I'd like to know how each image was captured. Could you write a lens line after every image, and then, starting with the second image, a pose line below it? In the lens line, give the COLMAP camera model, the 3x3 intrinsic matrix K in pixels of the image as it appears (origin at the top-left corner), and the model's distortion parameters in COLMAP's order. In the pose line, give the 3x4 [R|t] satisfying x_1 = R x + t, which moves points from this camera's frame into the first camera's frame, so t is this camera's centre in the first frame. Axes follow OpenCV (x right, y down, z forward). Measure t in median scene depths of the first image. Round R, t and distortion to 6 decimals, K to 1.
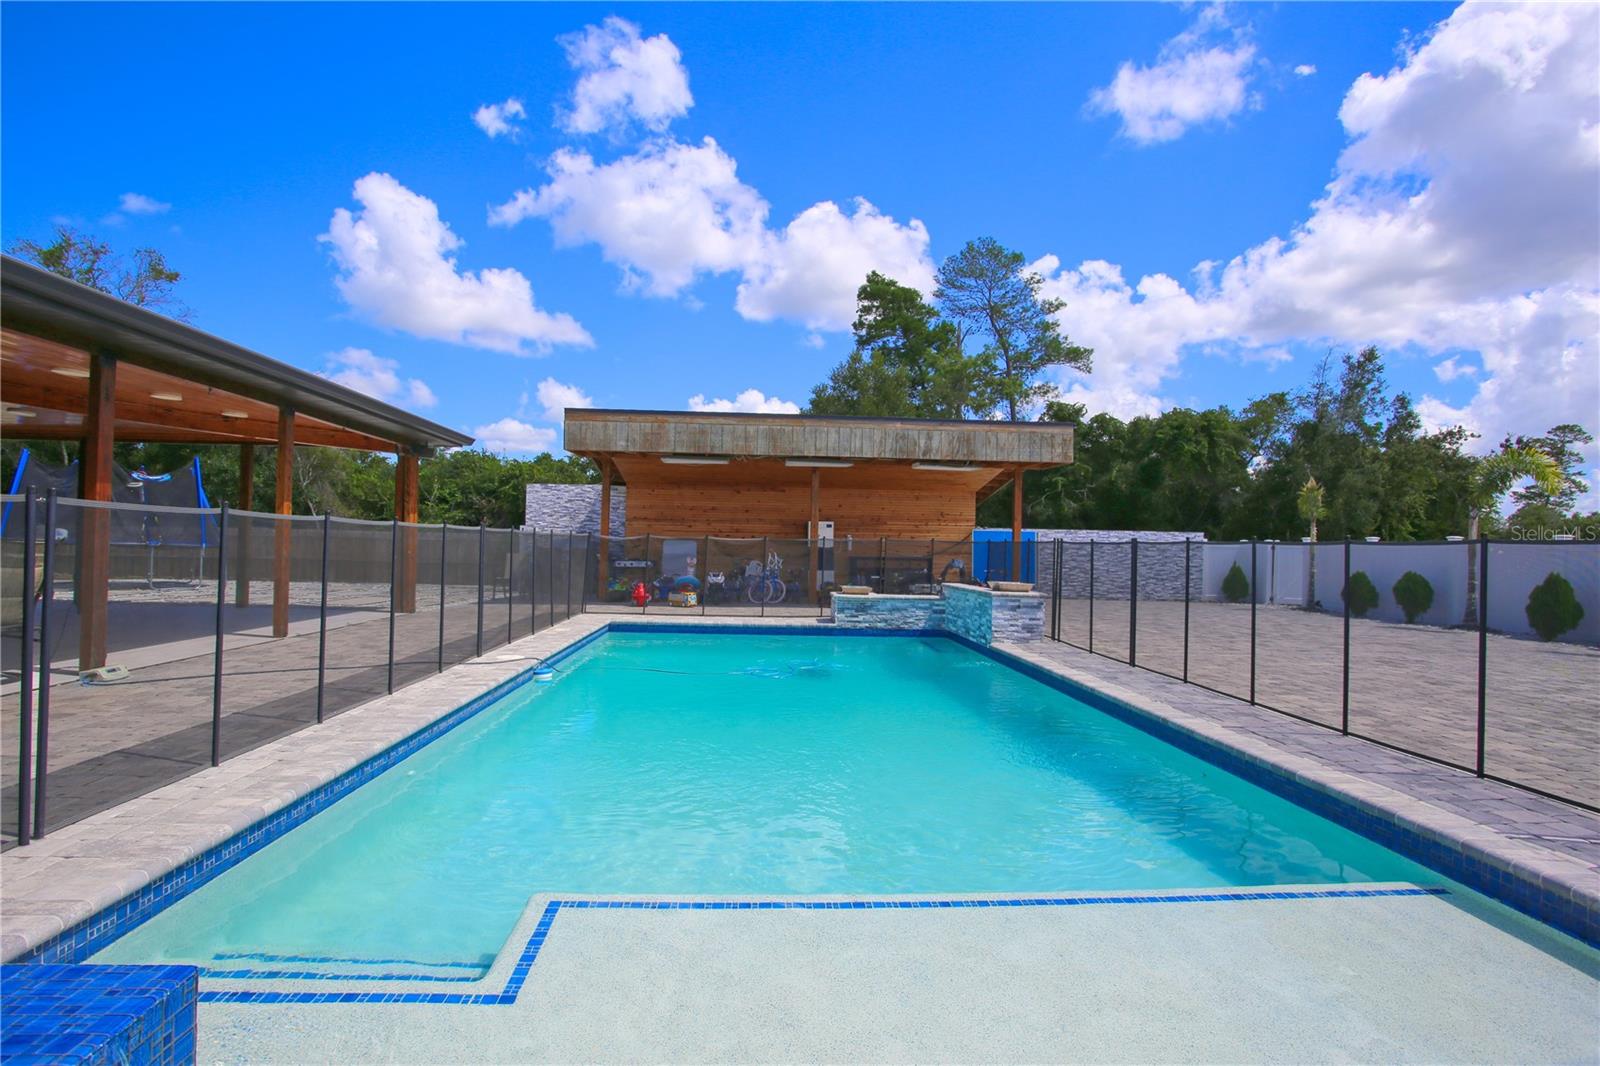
lens RADIAL K [[779.4, 0, 797.6], [0, 779.4, 534.1], [0, 0, 1]] dist [-0.066046, 0.029109]
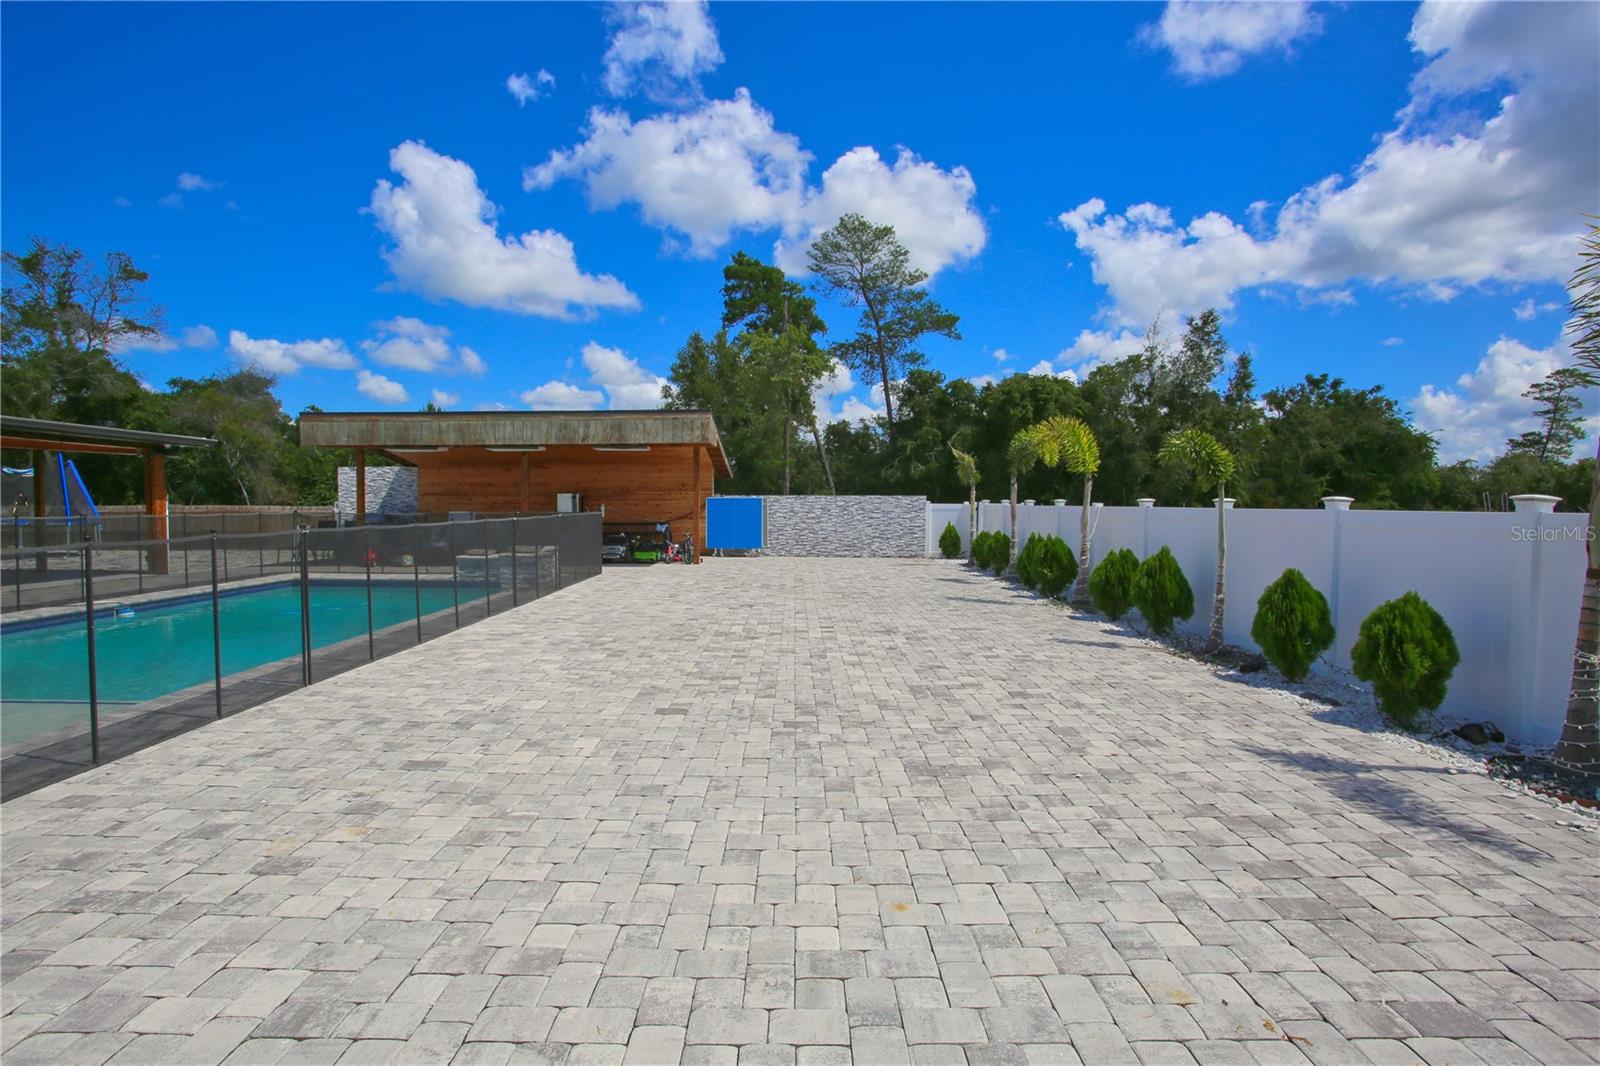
lens RADIAL K [[781.3, 0, 800.0], [0, 781.3, 533.0], [0, 0, 1]] dist [-0.080133, 0.039223]
pose [[0.998324, -0.014736, -0.055970, 0.242527], [0.017667, 0.998478, 0.052252, -0.006378], [0.055115, -0.053154, 0.997064, -0.087389]]
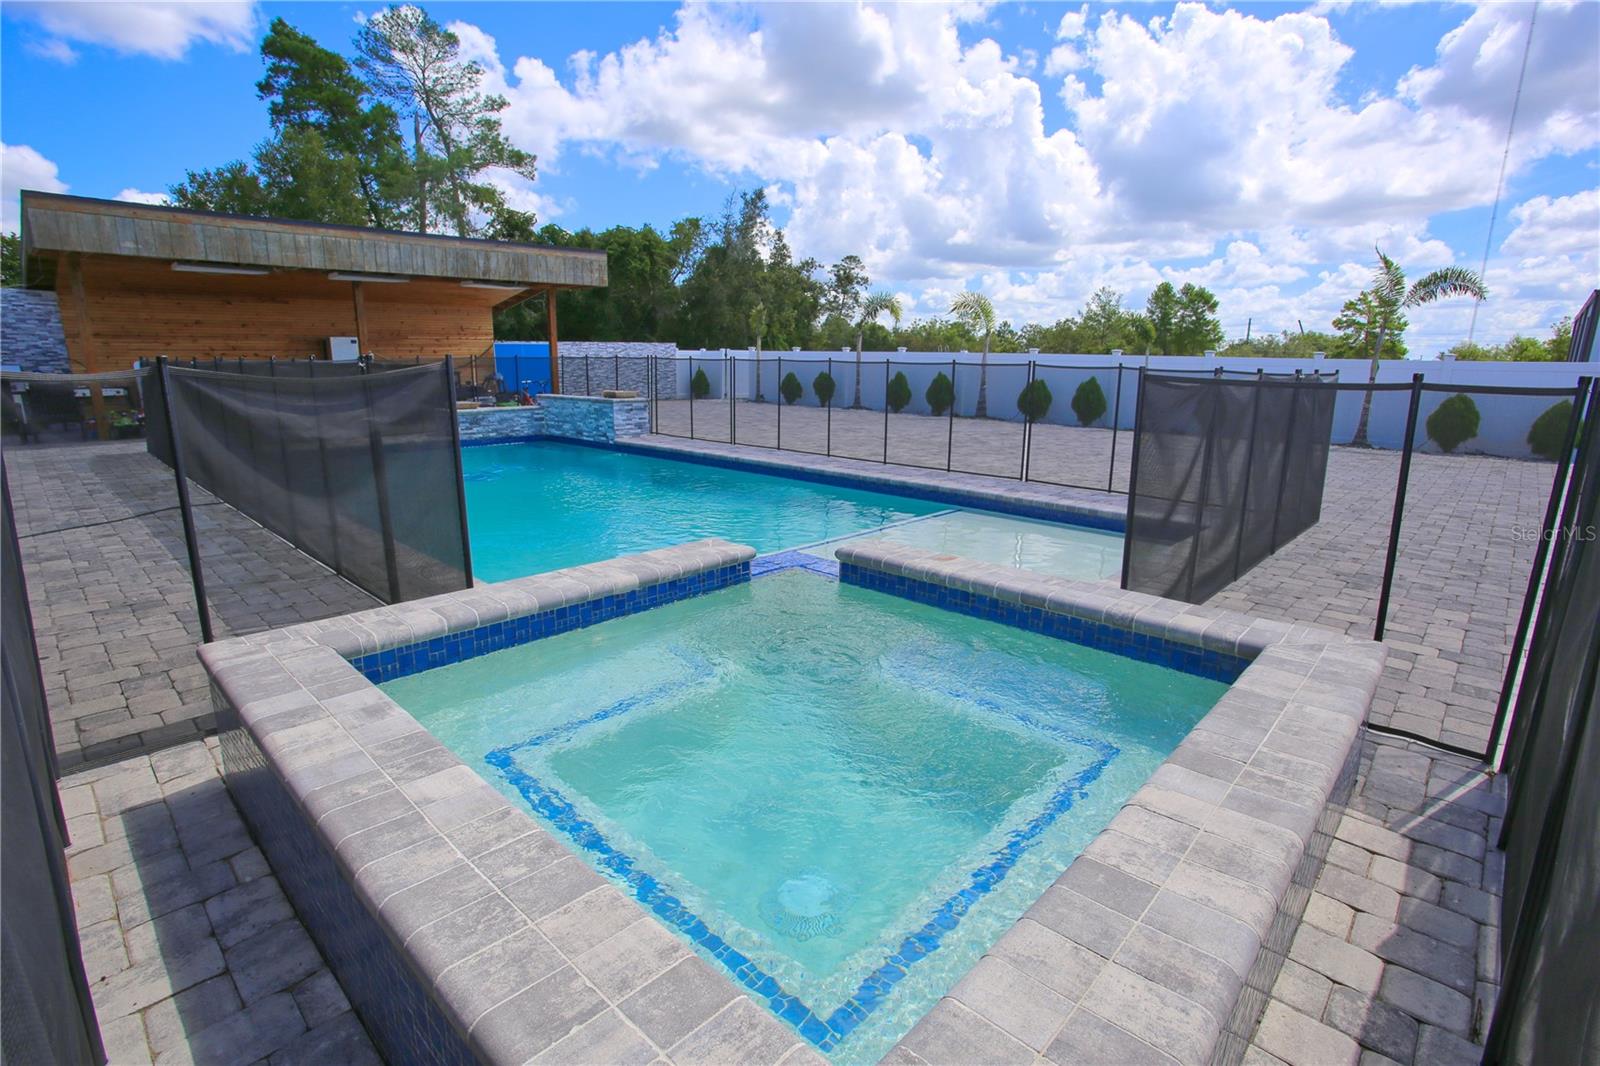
lens RADIAL K [[779.4, 0, 797.6], [0, 779.4, 534.1], [0, 0, 1]] dist [-0.066046, 0.029109]
pose [[0.736412, -0.164934, 0.656121, -0.114909], [-0.003090, 0.968997, 0.247052, -0.007759], [-0.676526, -0.183960, 0.713071, -0.046008]]
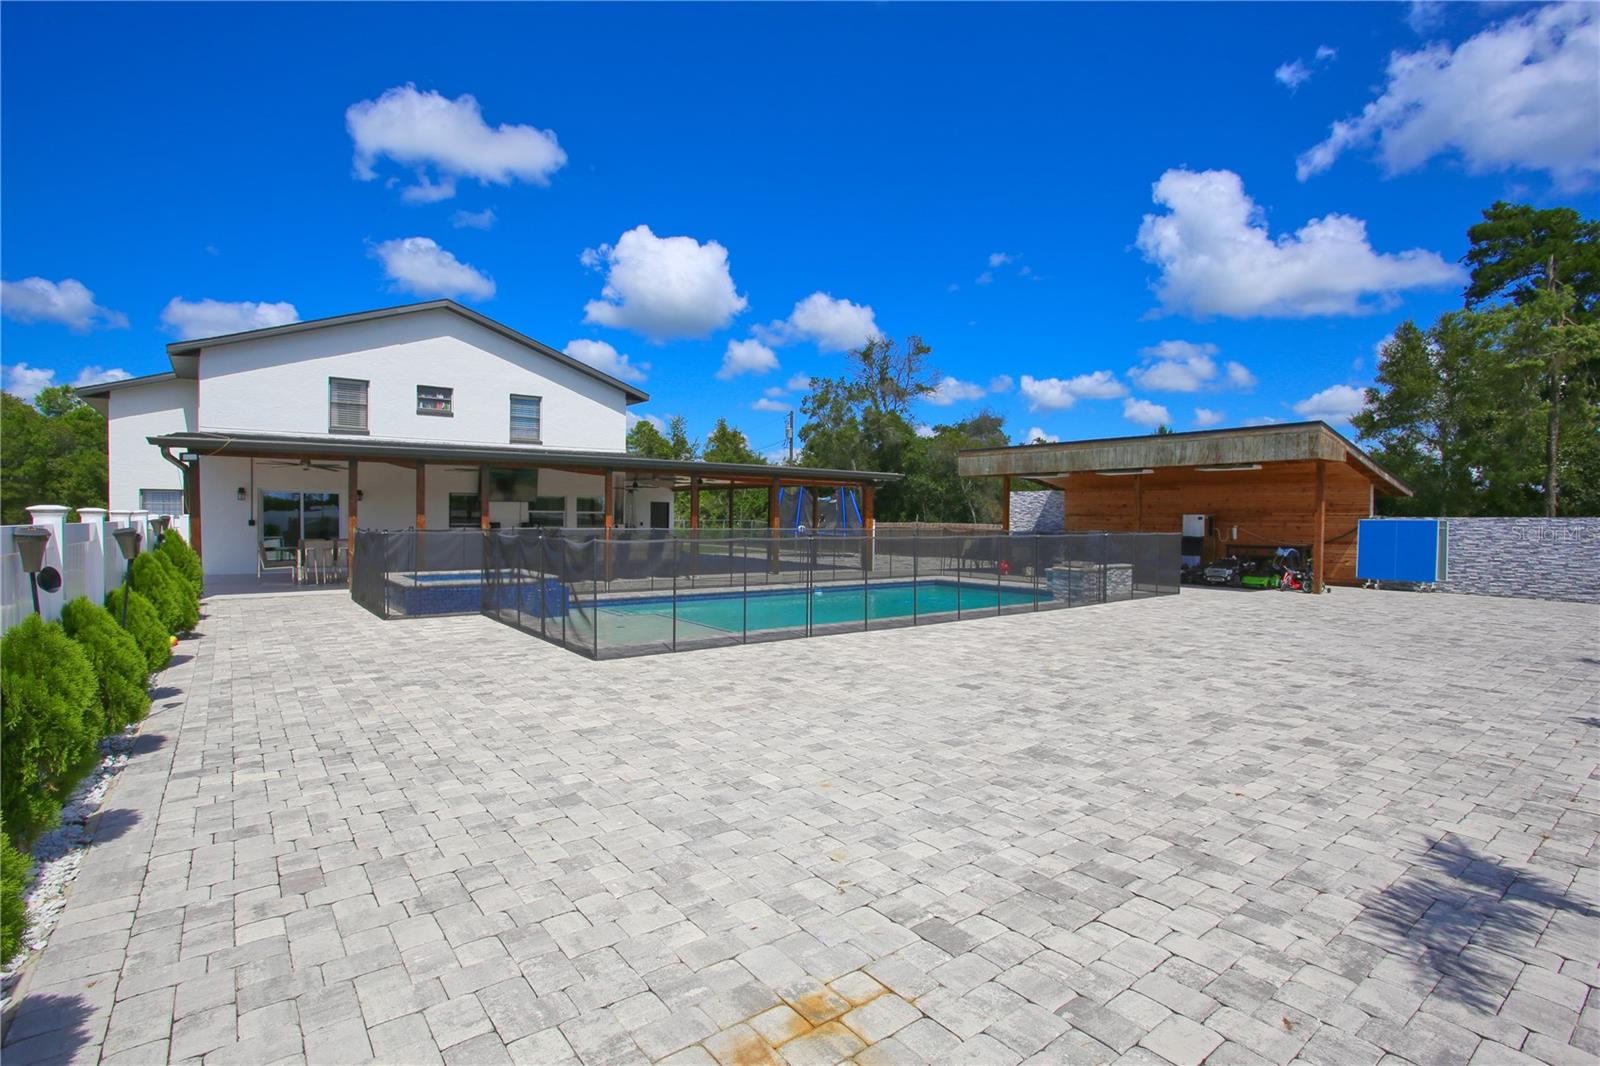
lens RADIAL K [[779.4, 0, 797.6], [0, 779.4, 534.1], [0, 0, 1]] dist [-0.066046, 0.029109]
pose [[0.559577, 0.001814, -0.828776, 0.355572], [0.013514, 0.999845, 0.011312, -0.004226], [0.828668, -0.017530, 0.559466, -0.080264]]
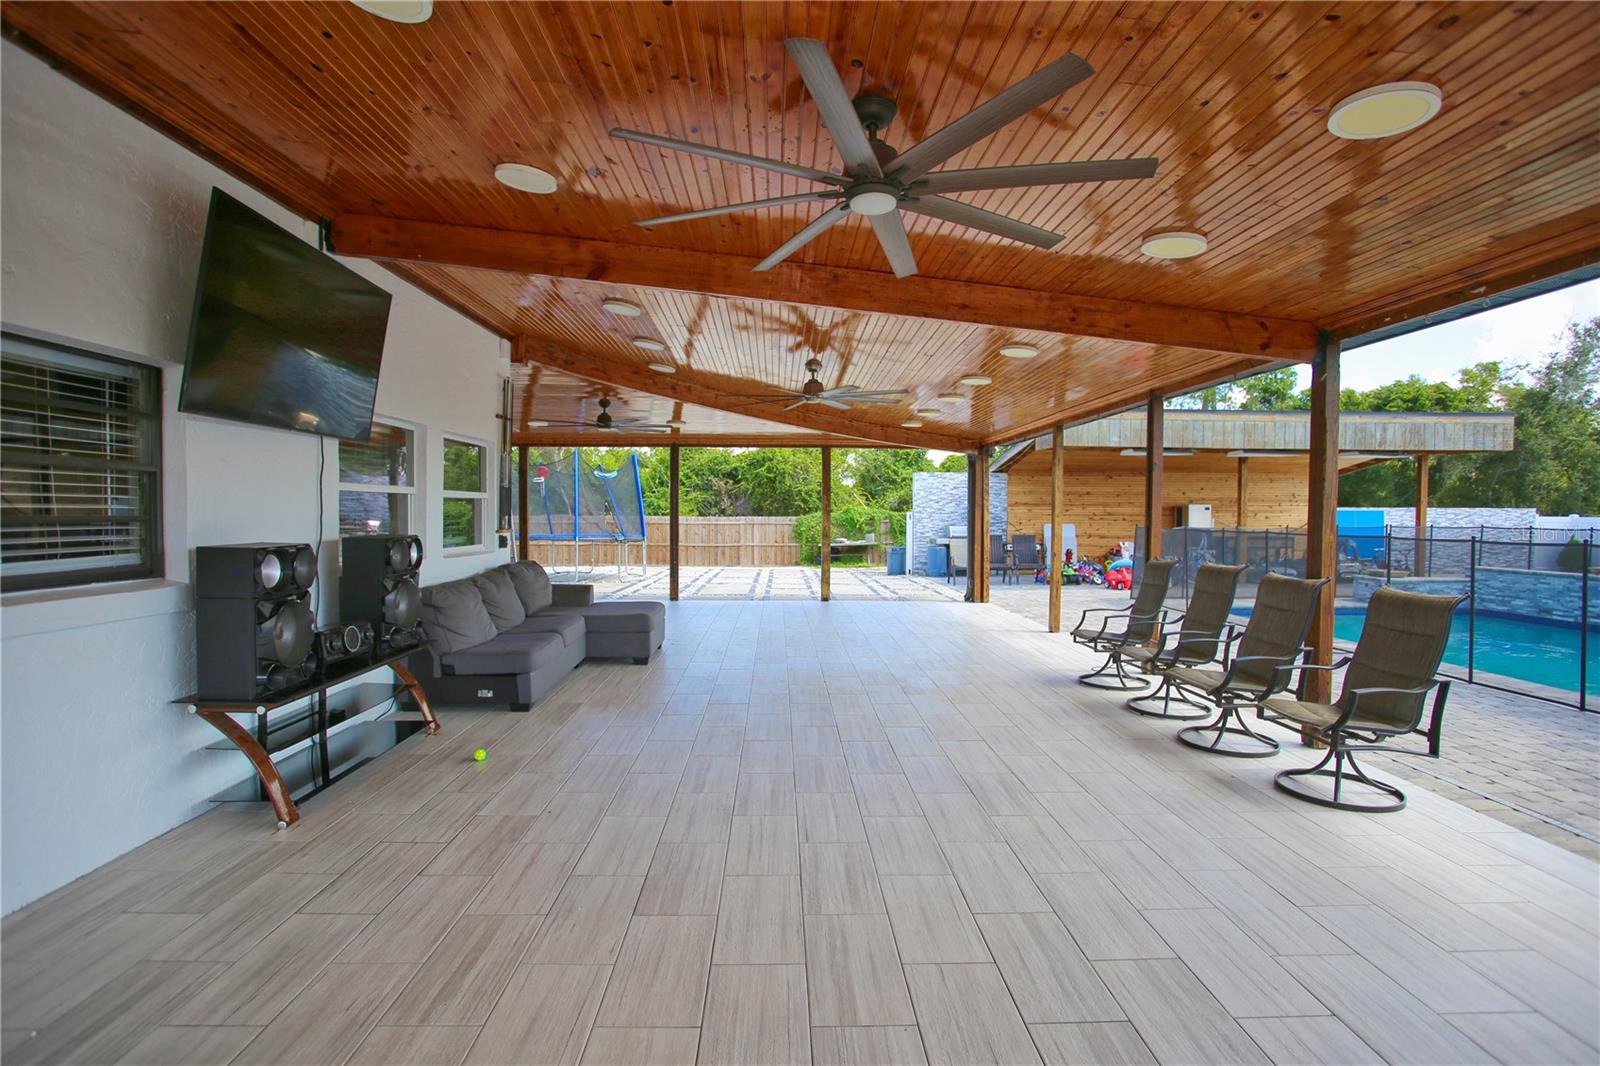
lens RADIAL K [[779.4, 0, 797.6], [0, 779.4, 534.1], [0, 0, 1]] dist [-0.066046, 0.029109]
pose [[0.999155, -0.014889, -0.038304, -0.260021], [0.016510, 0.998966, 0.042370, -0.015849], [0.037634, -0.042967, 0.998367, -0.038201]]
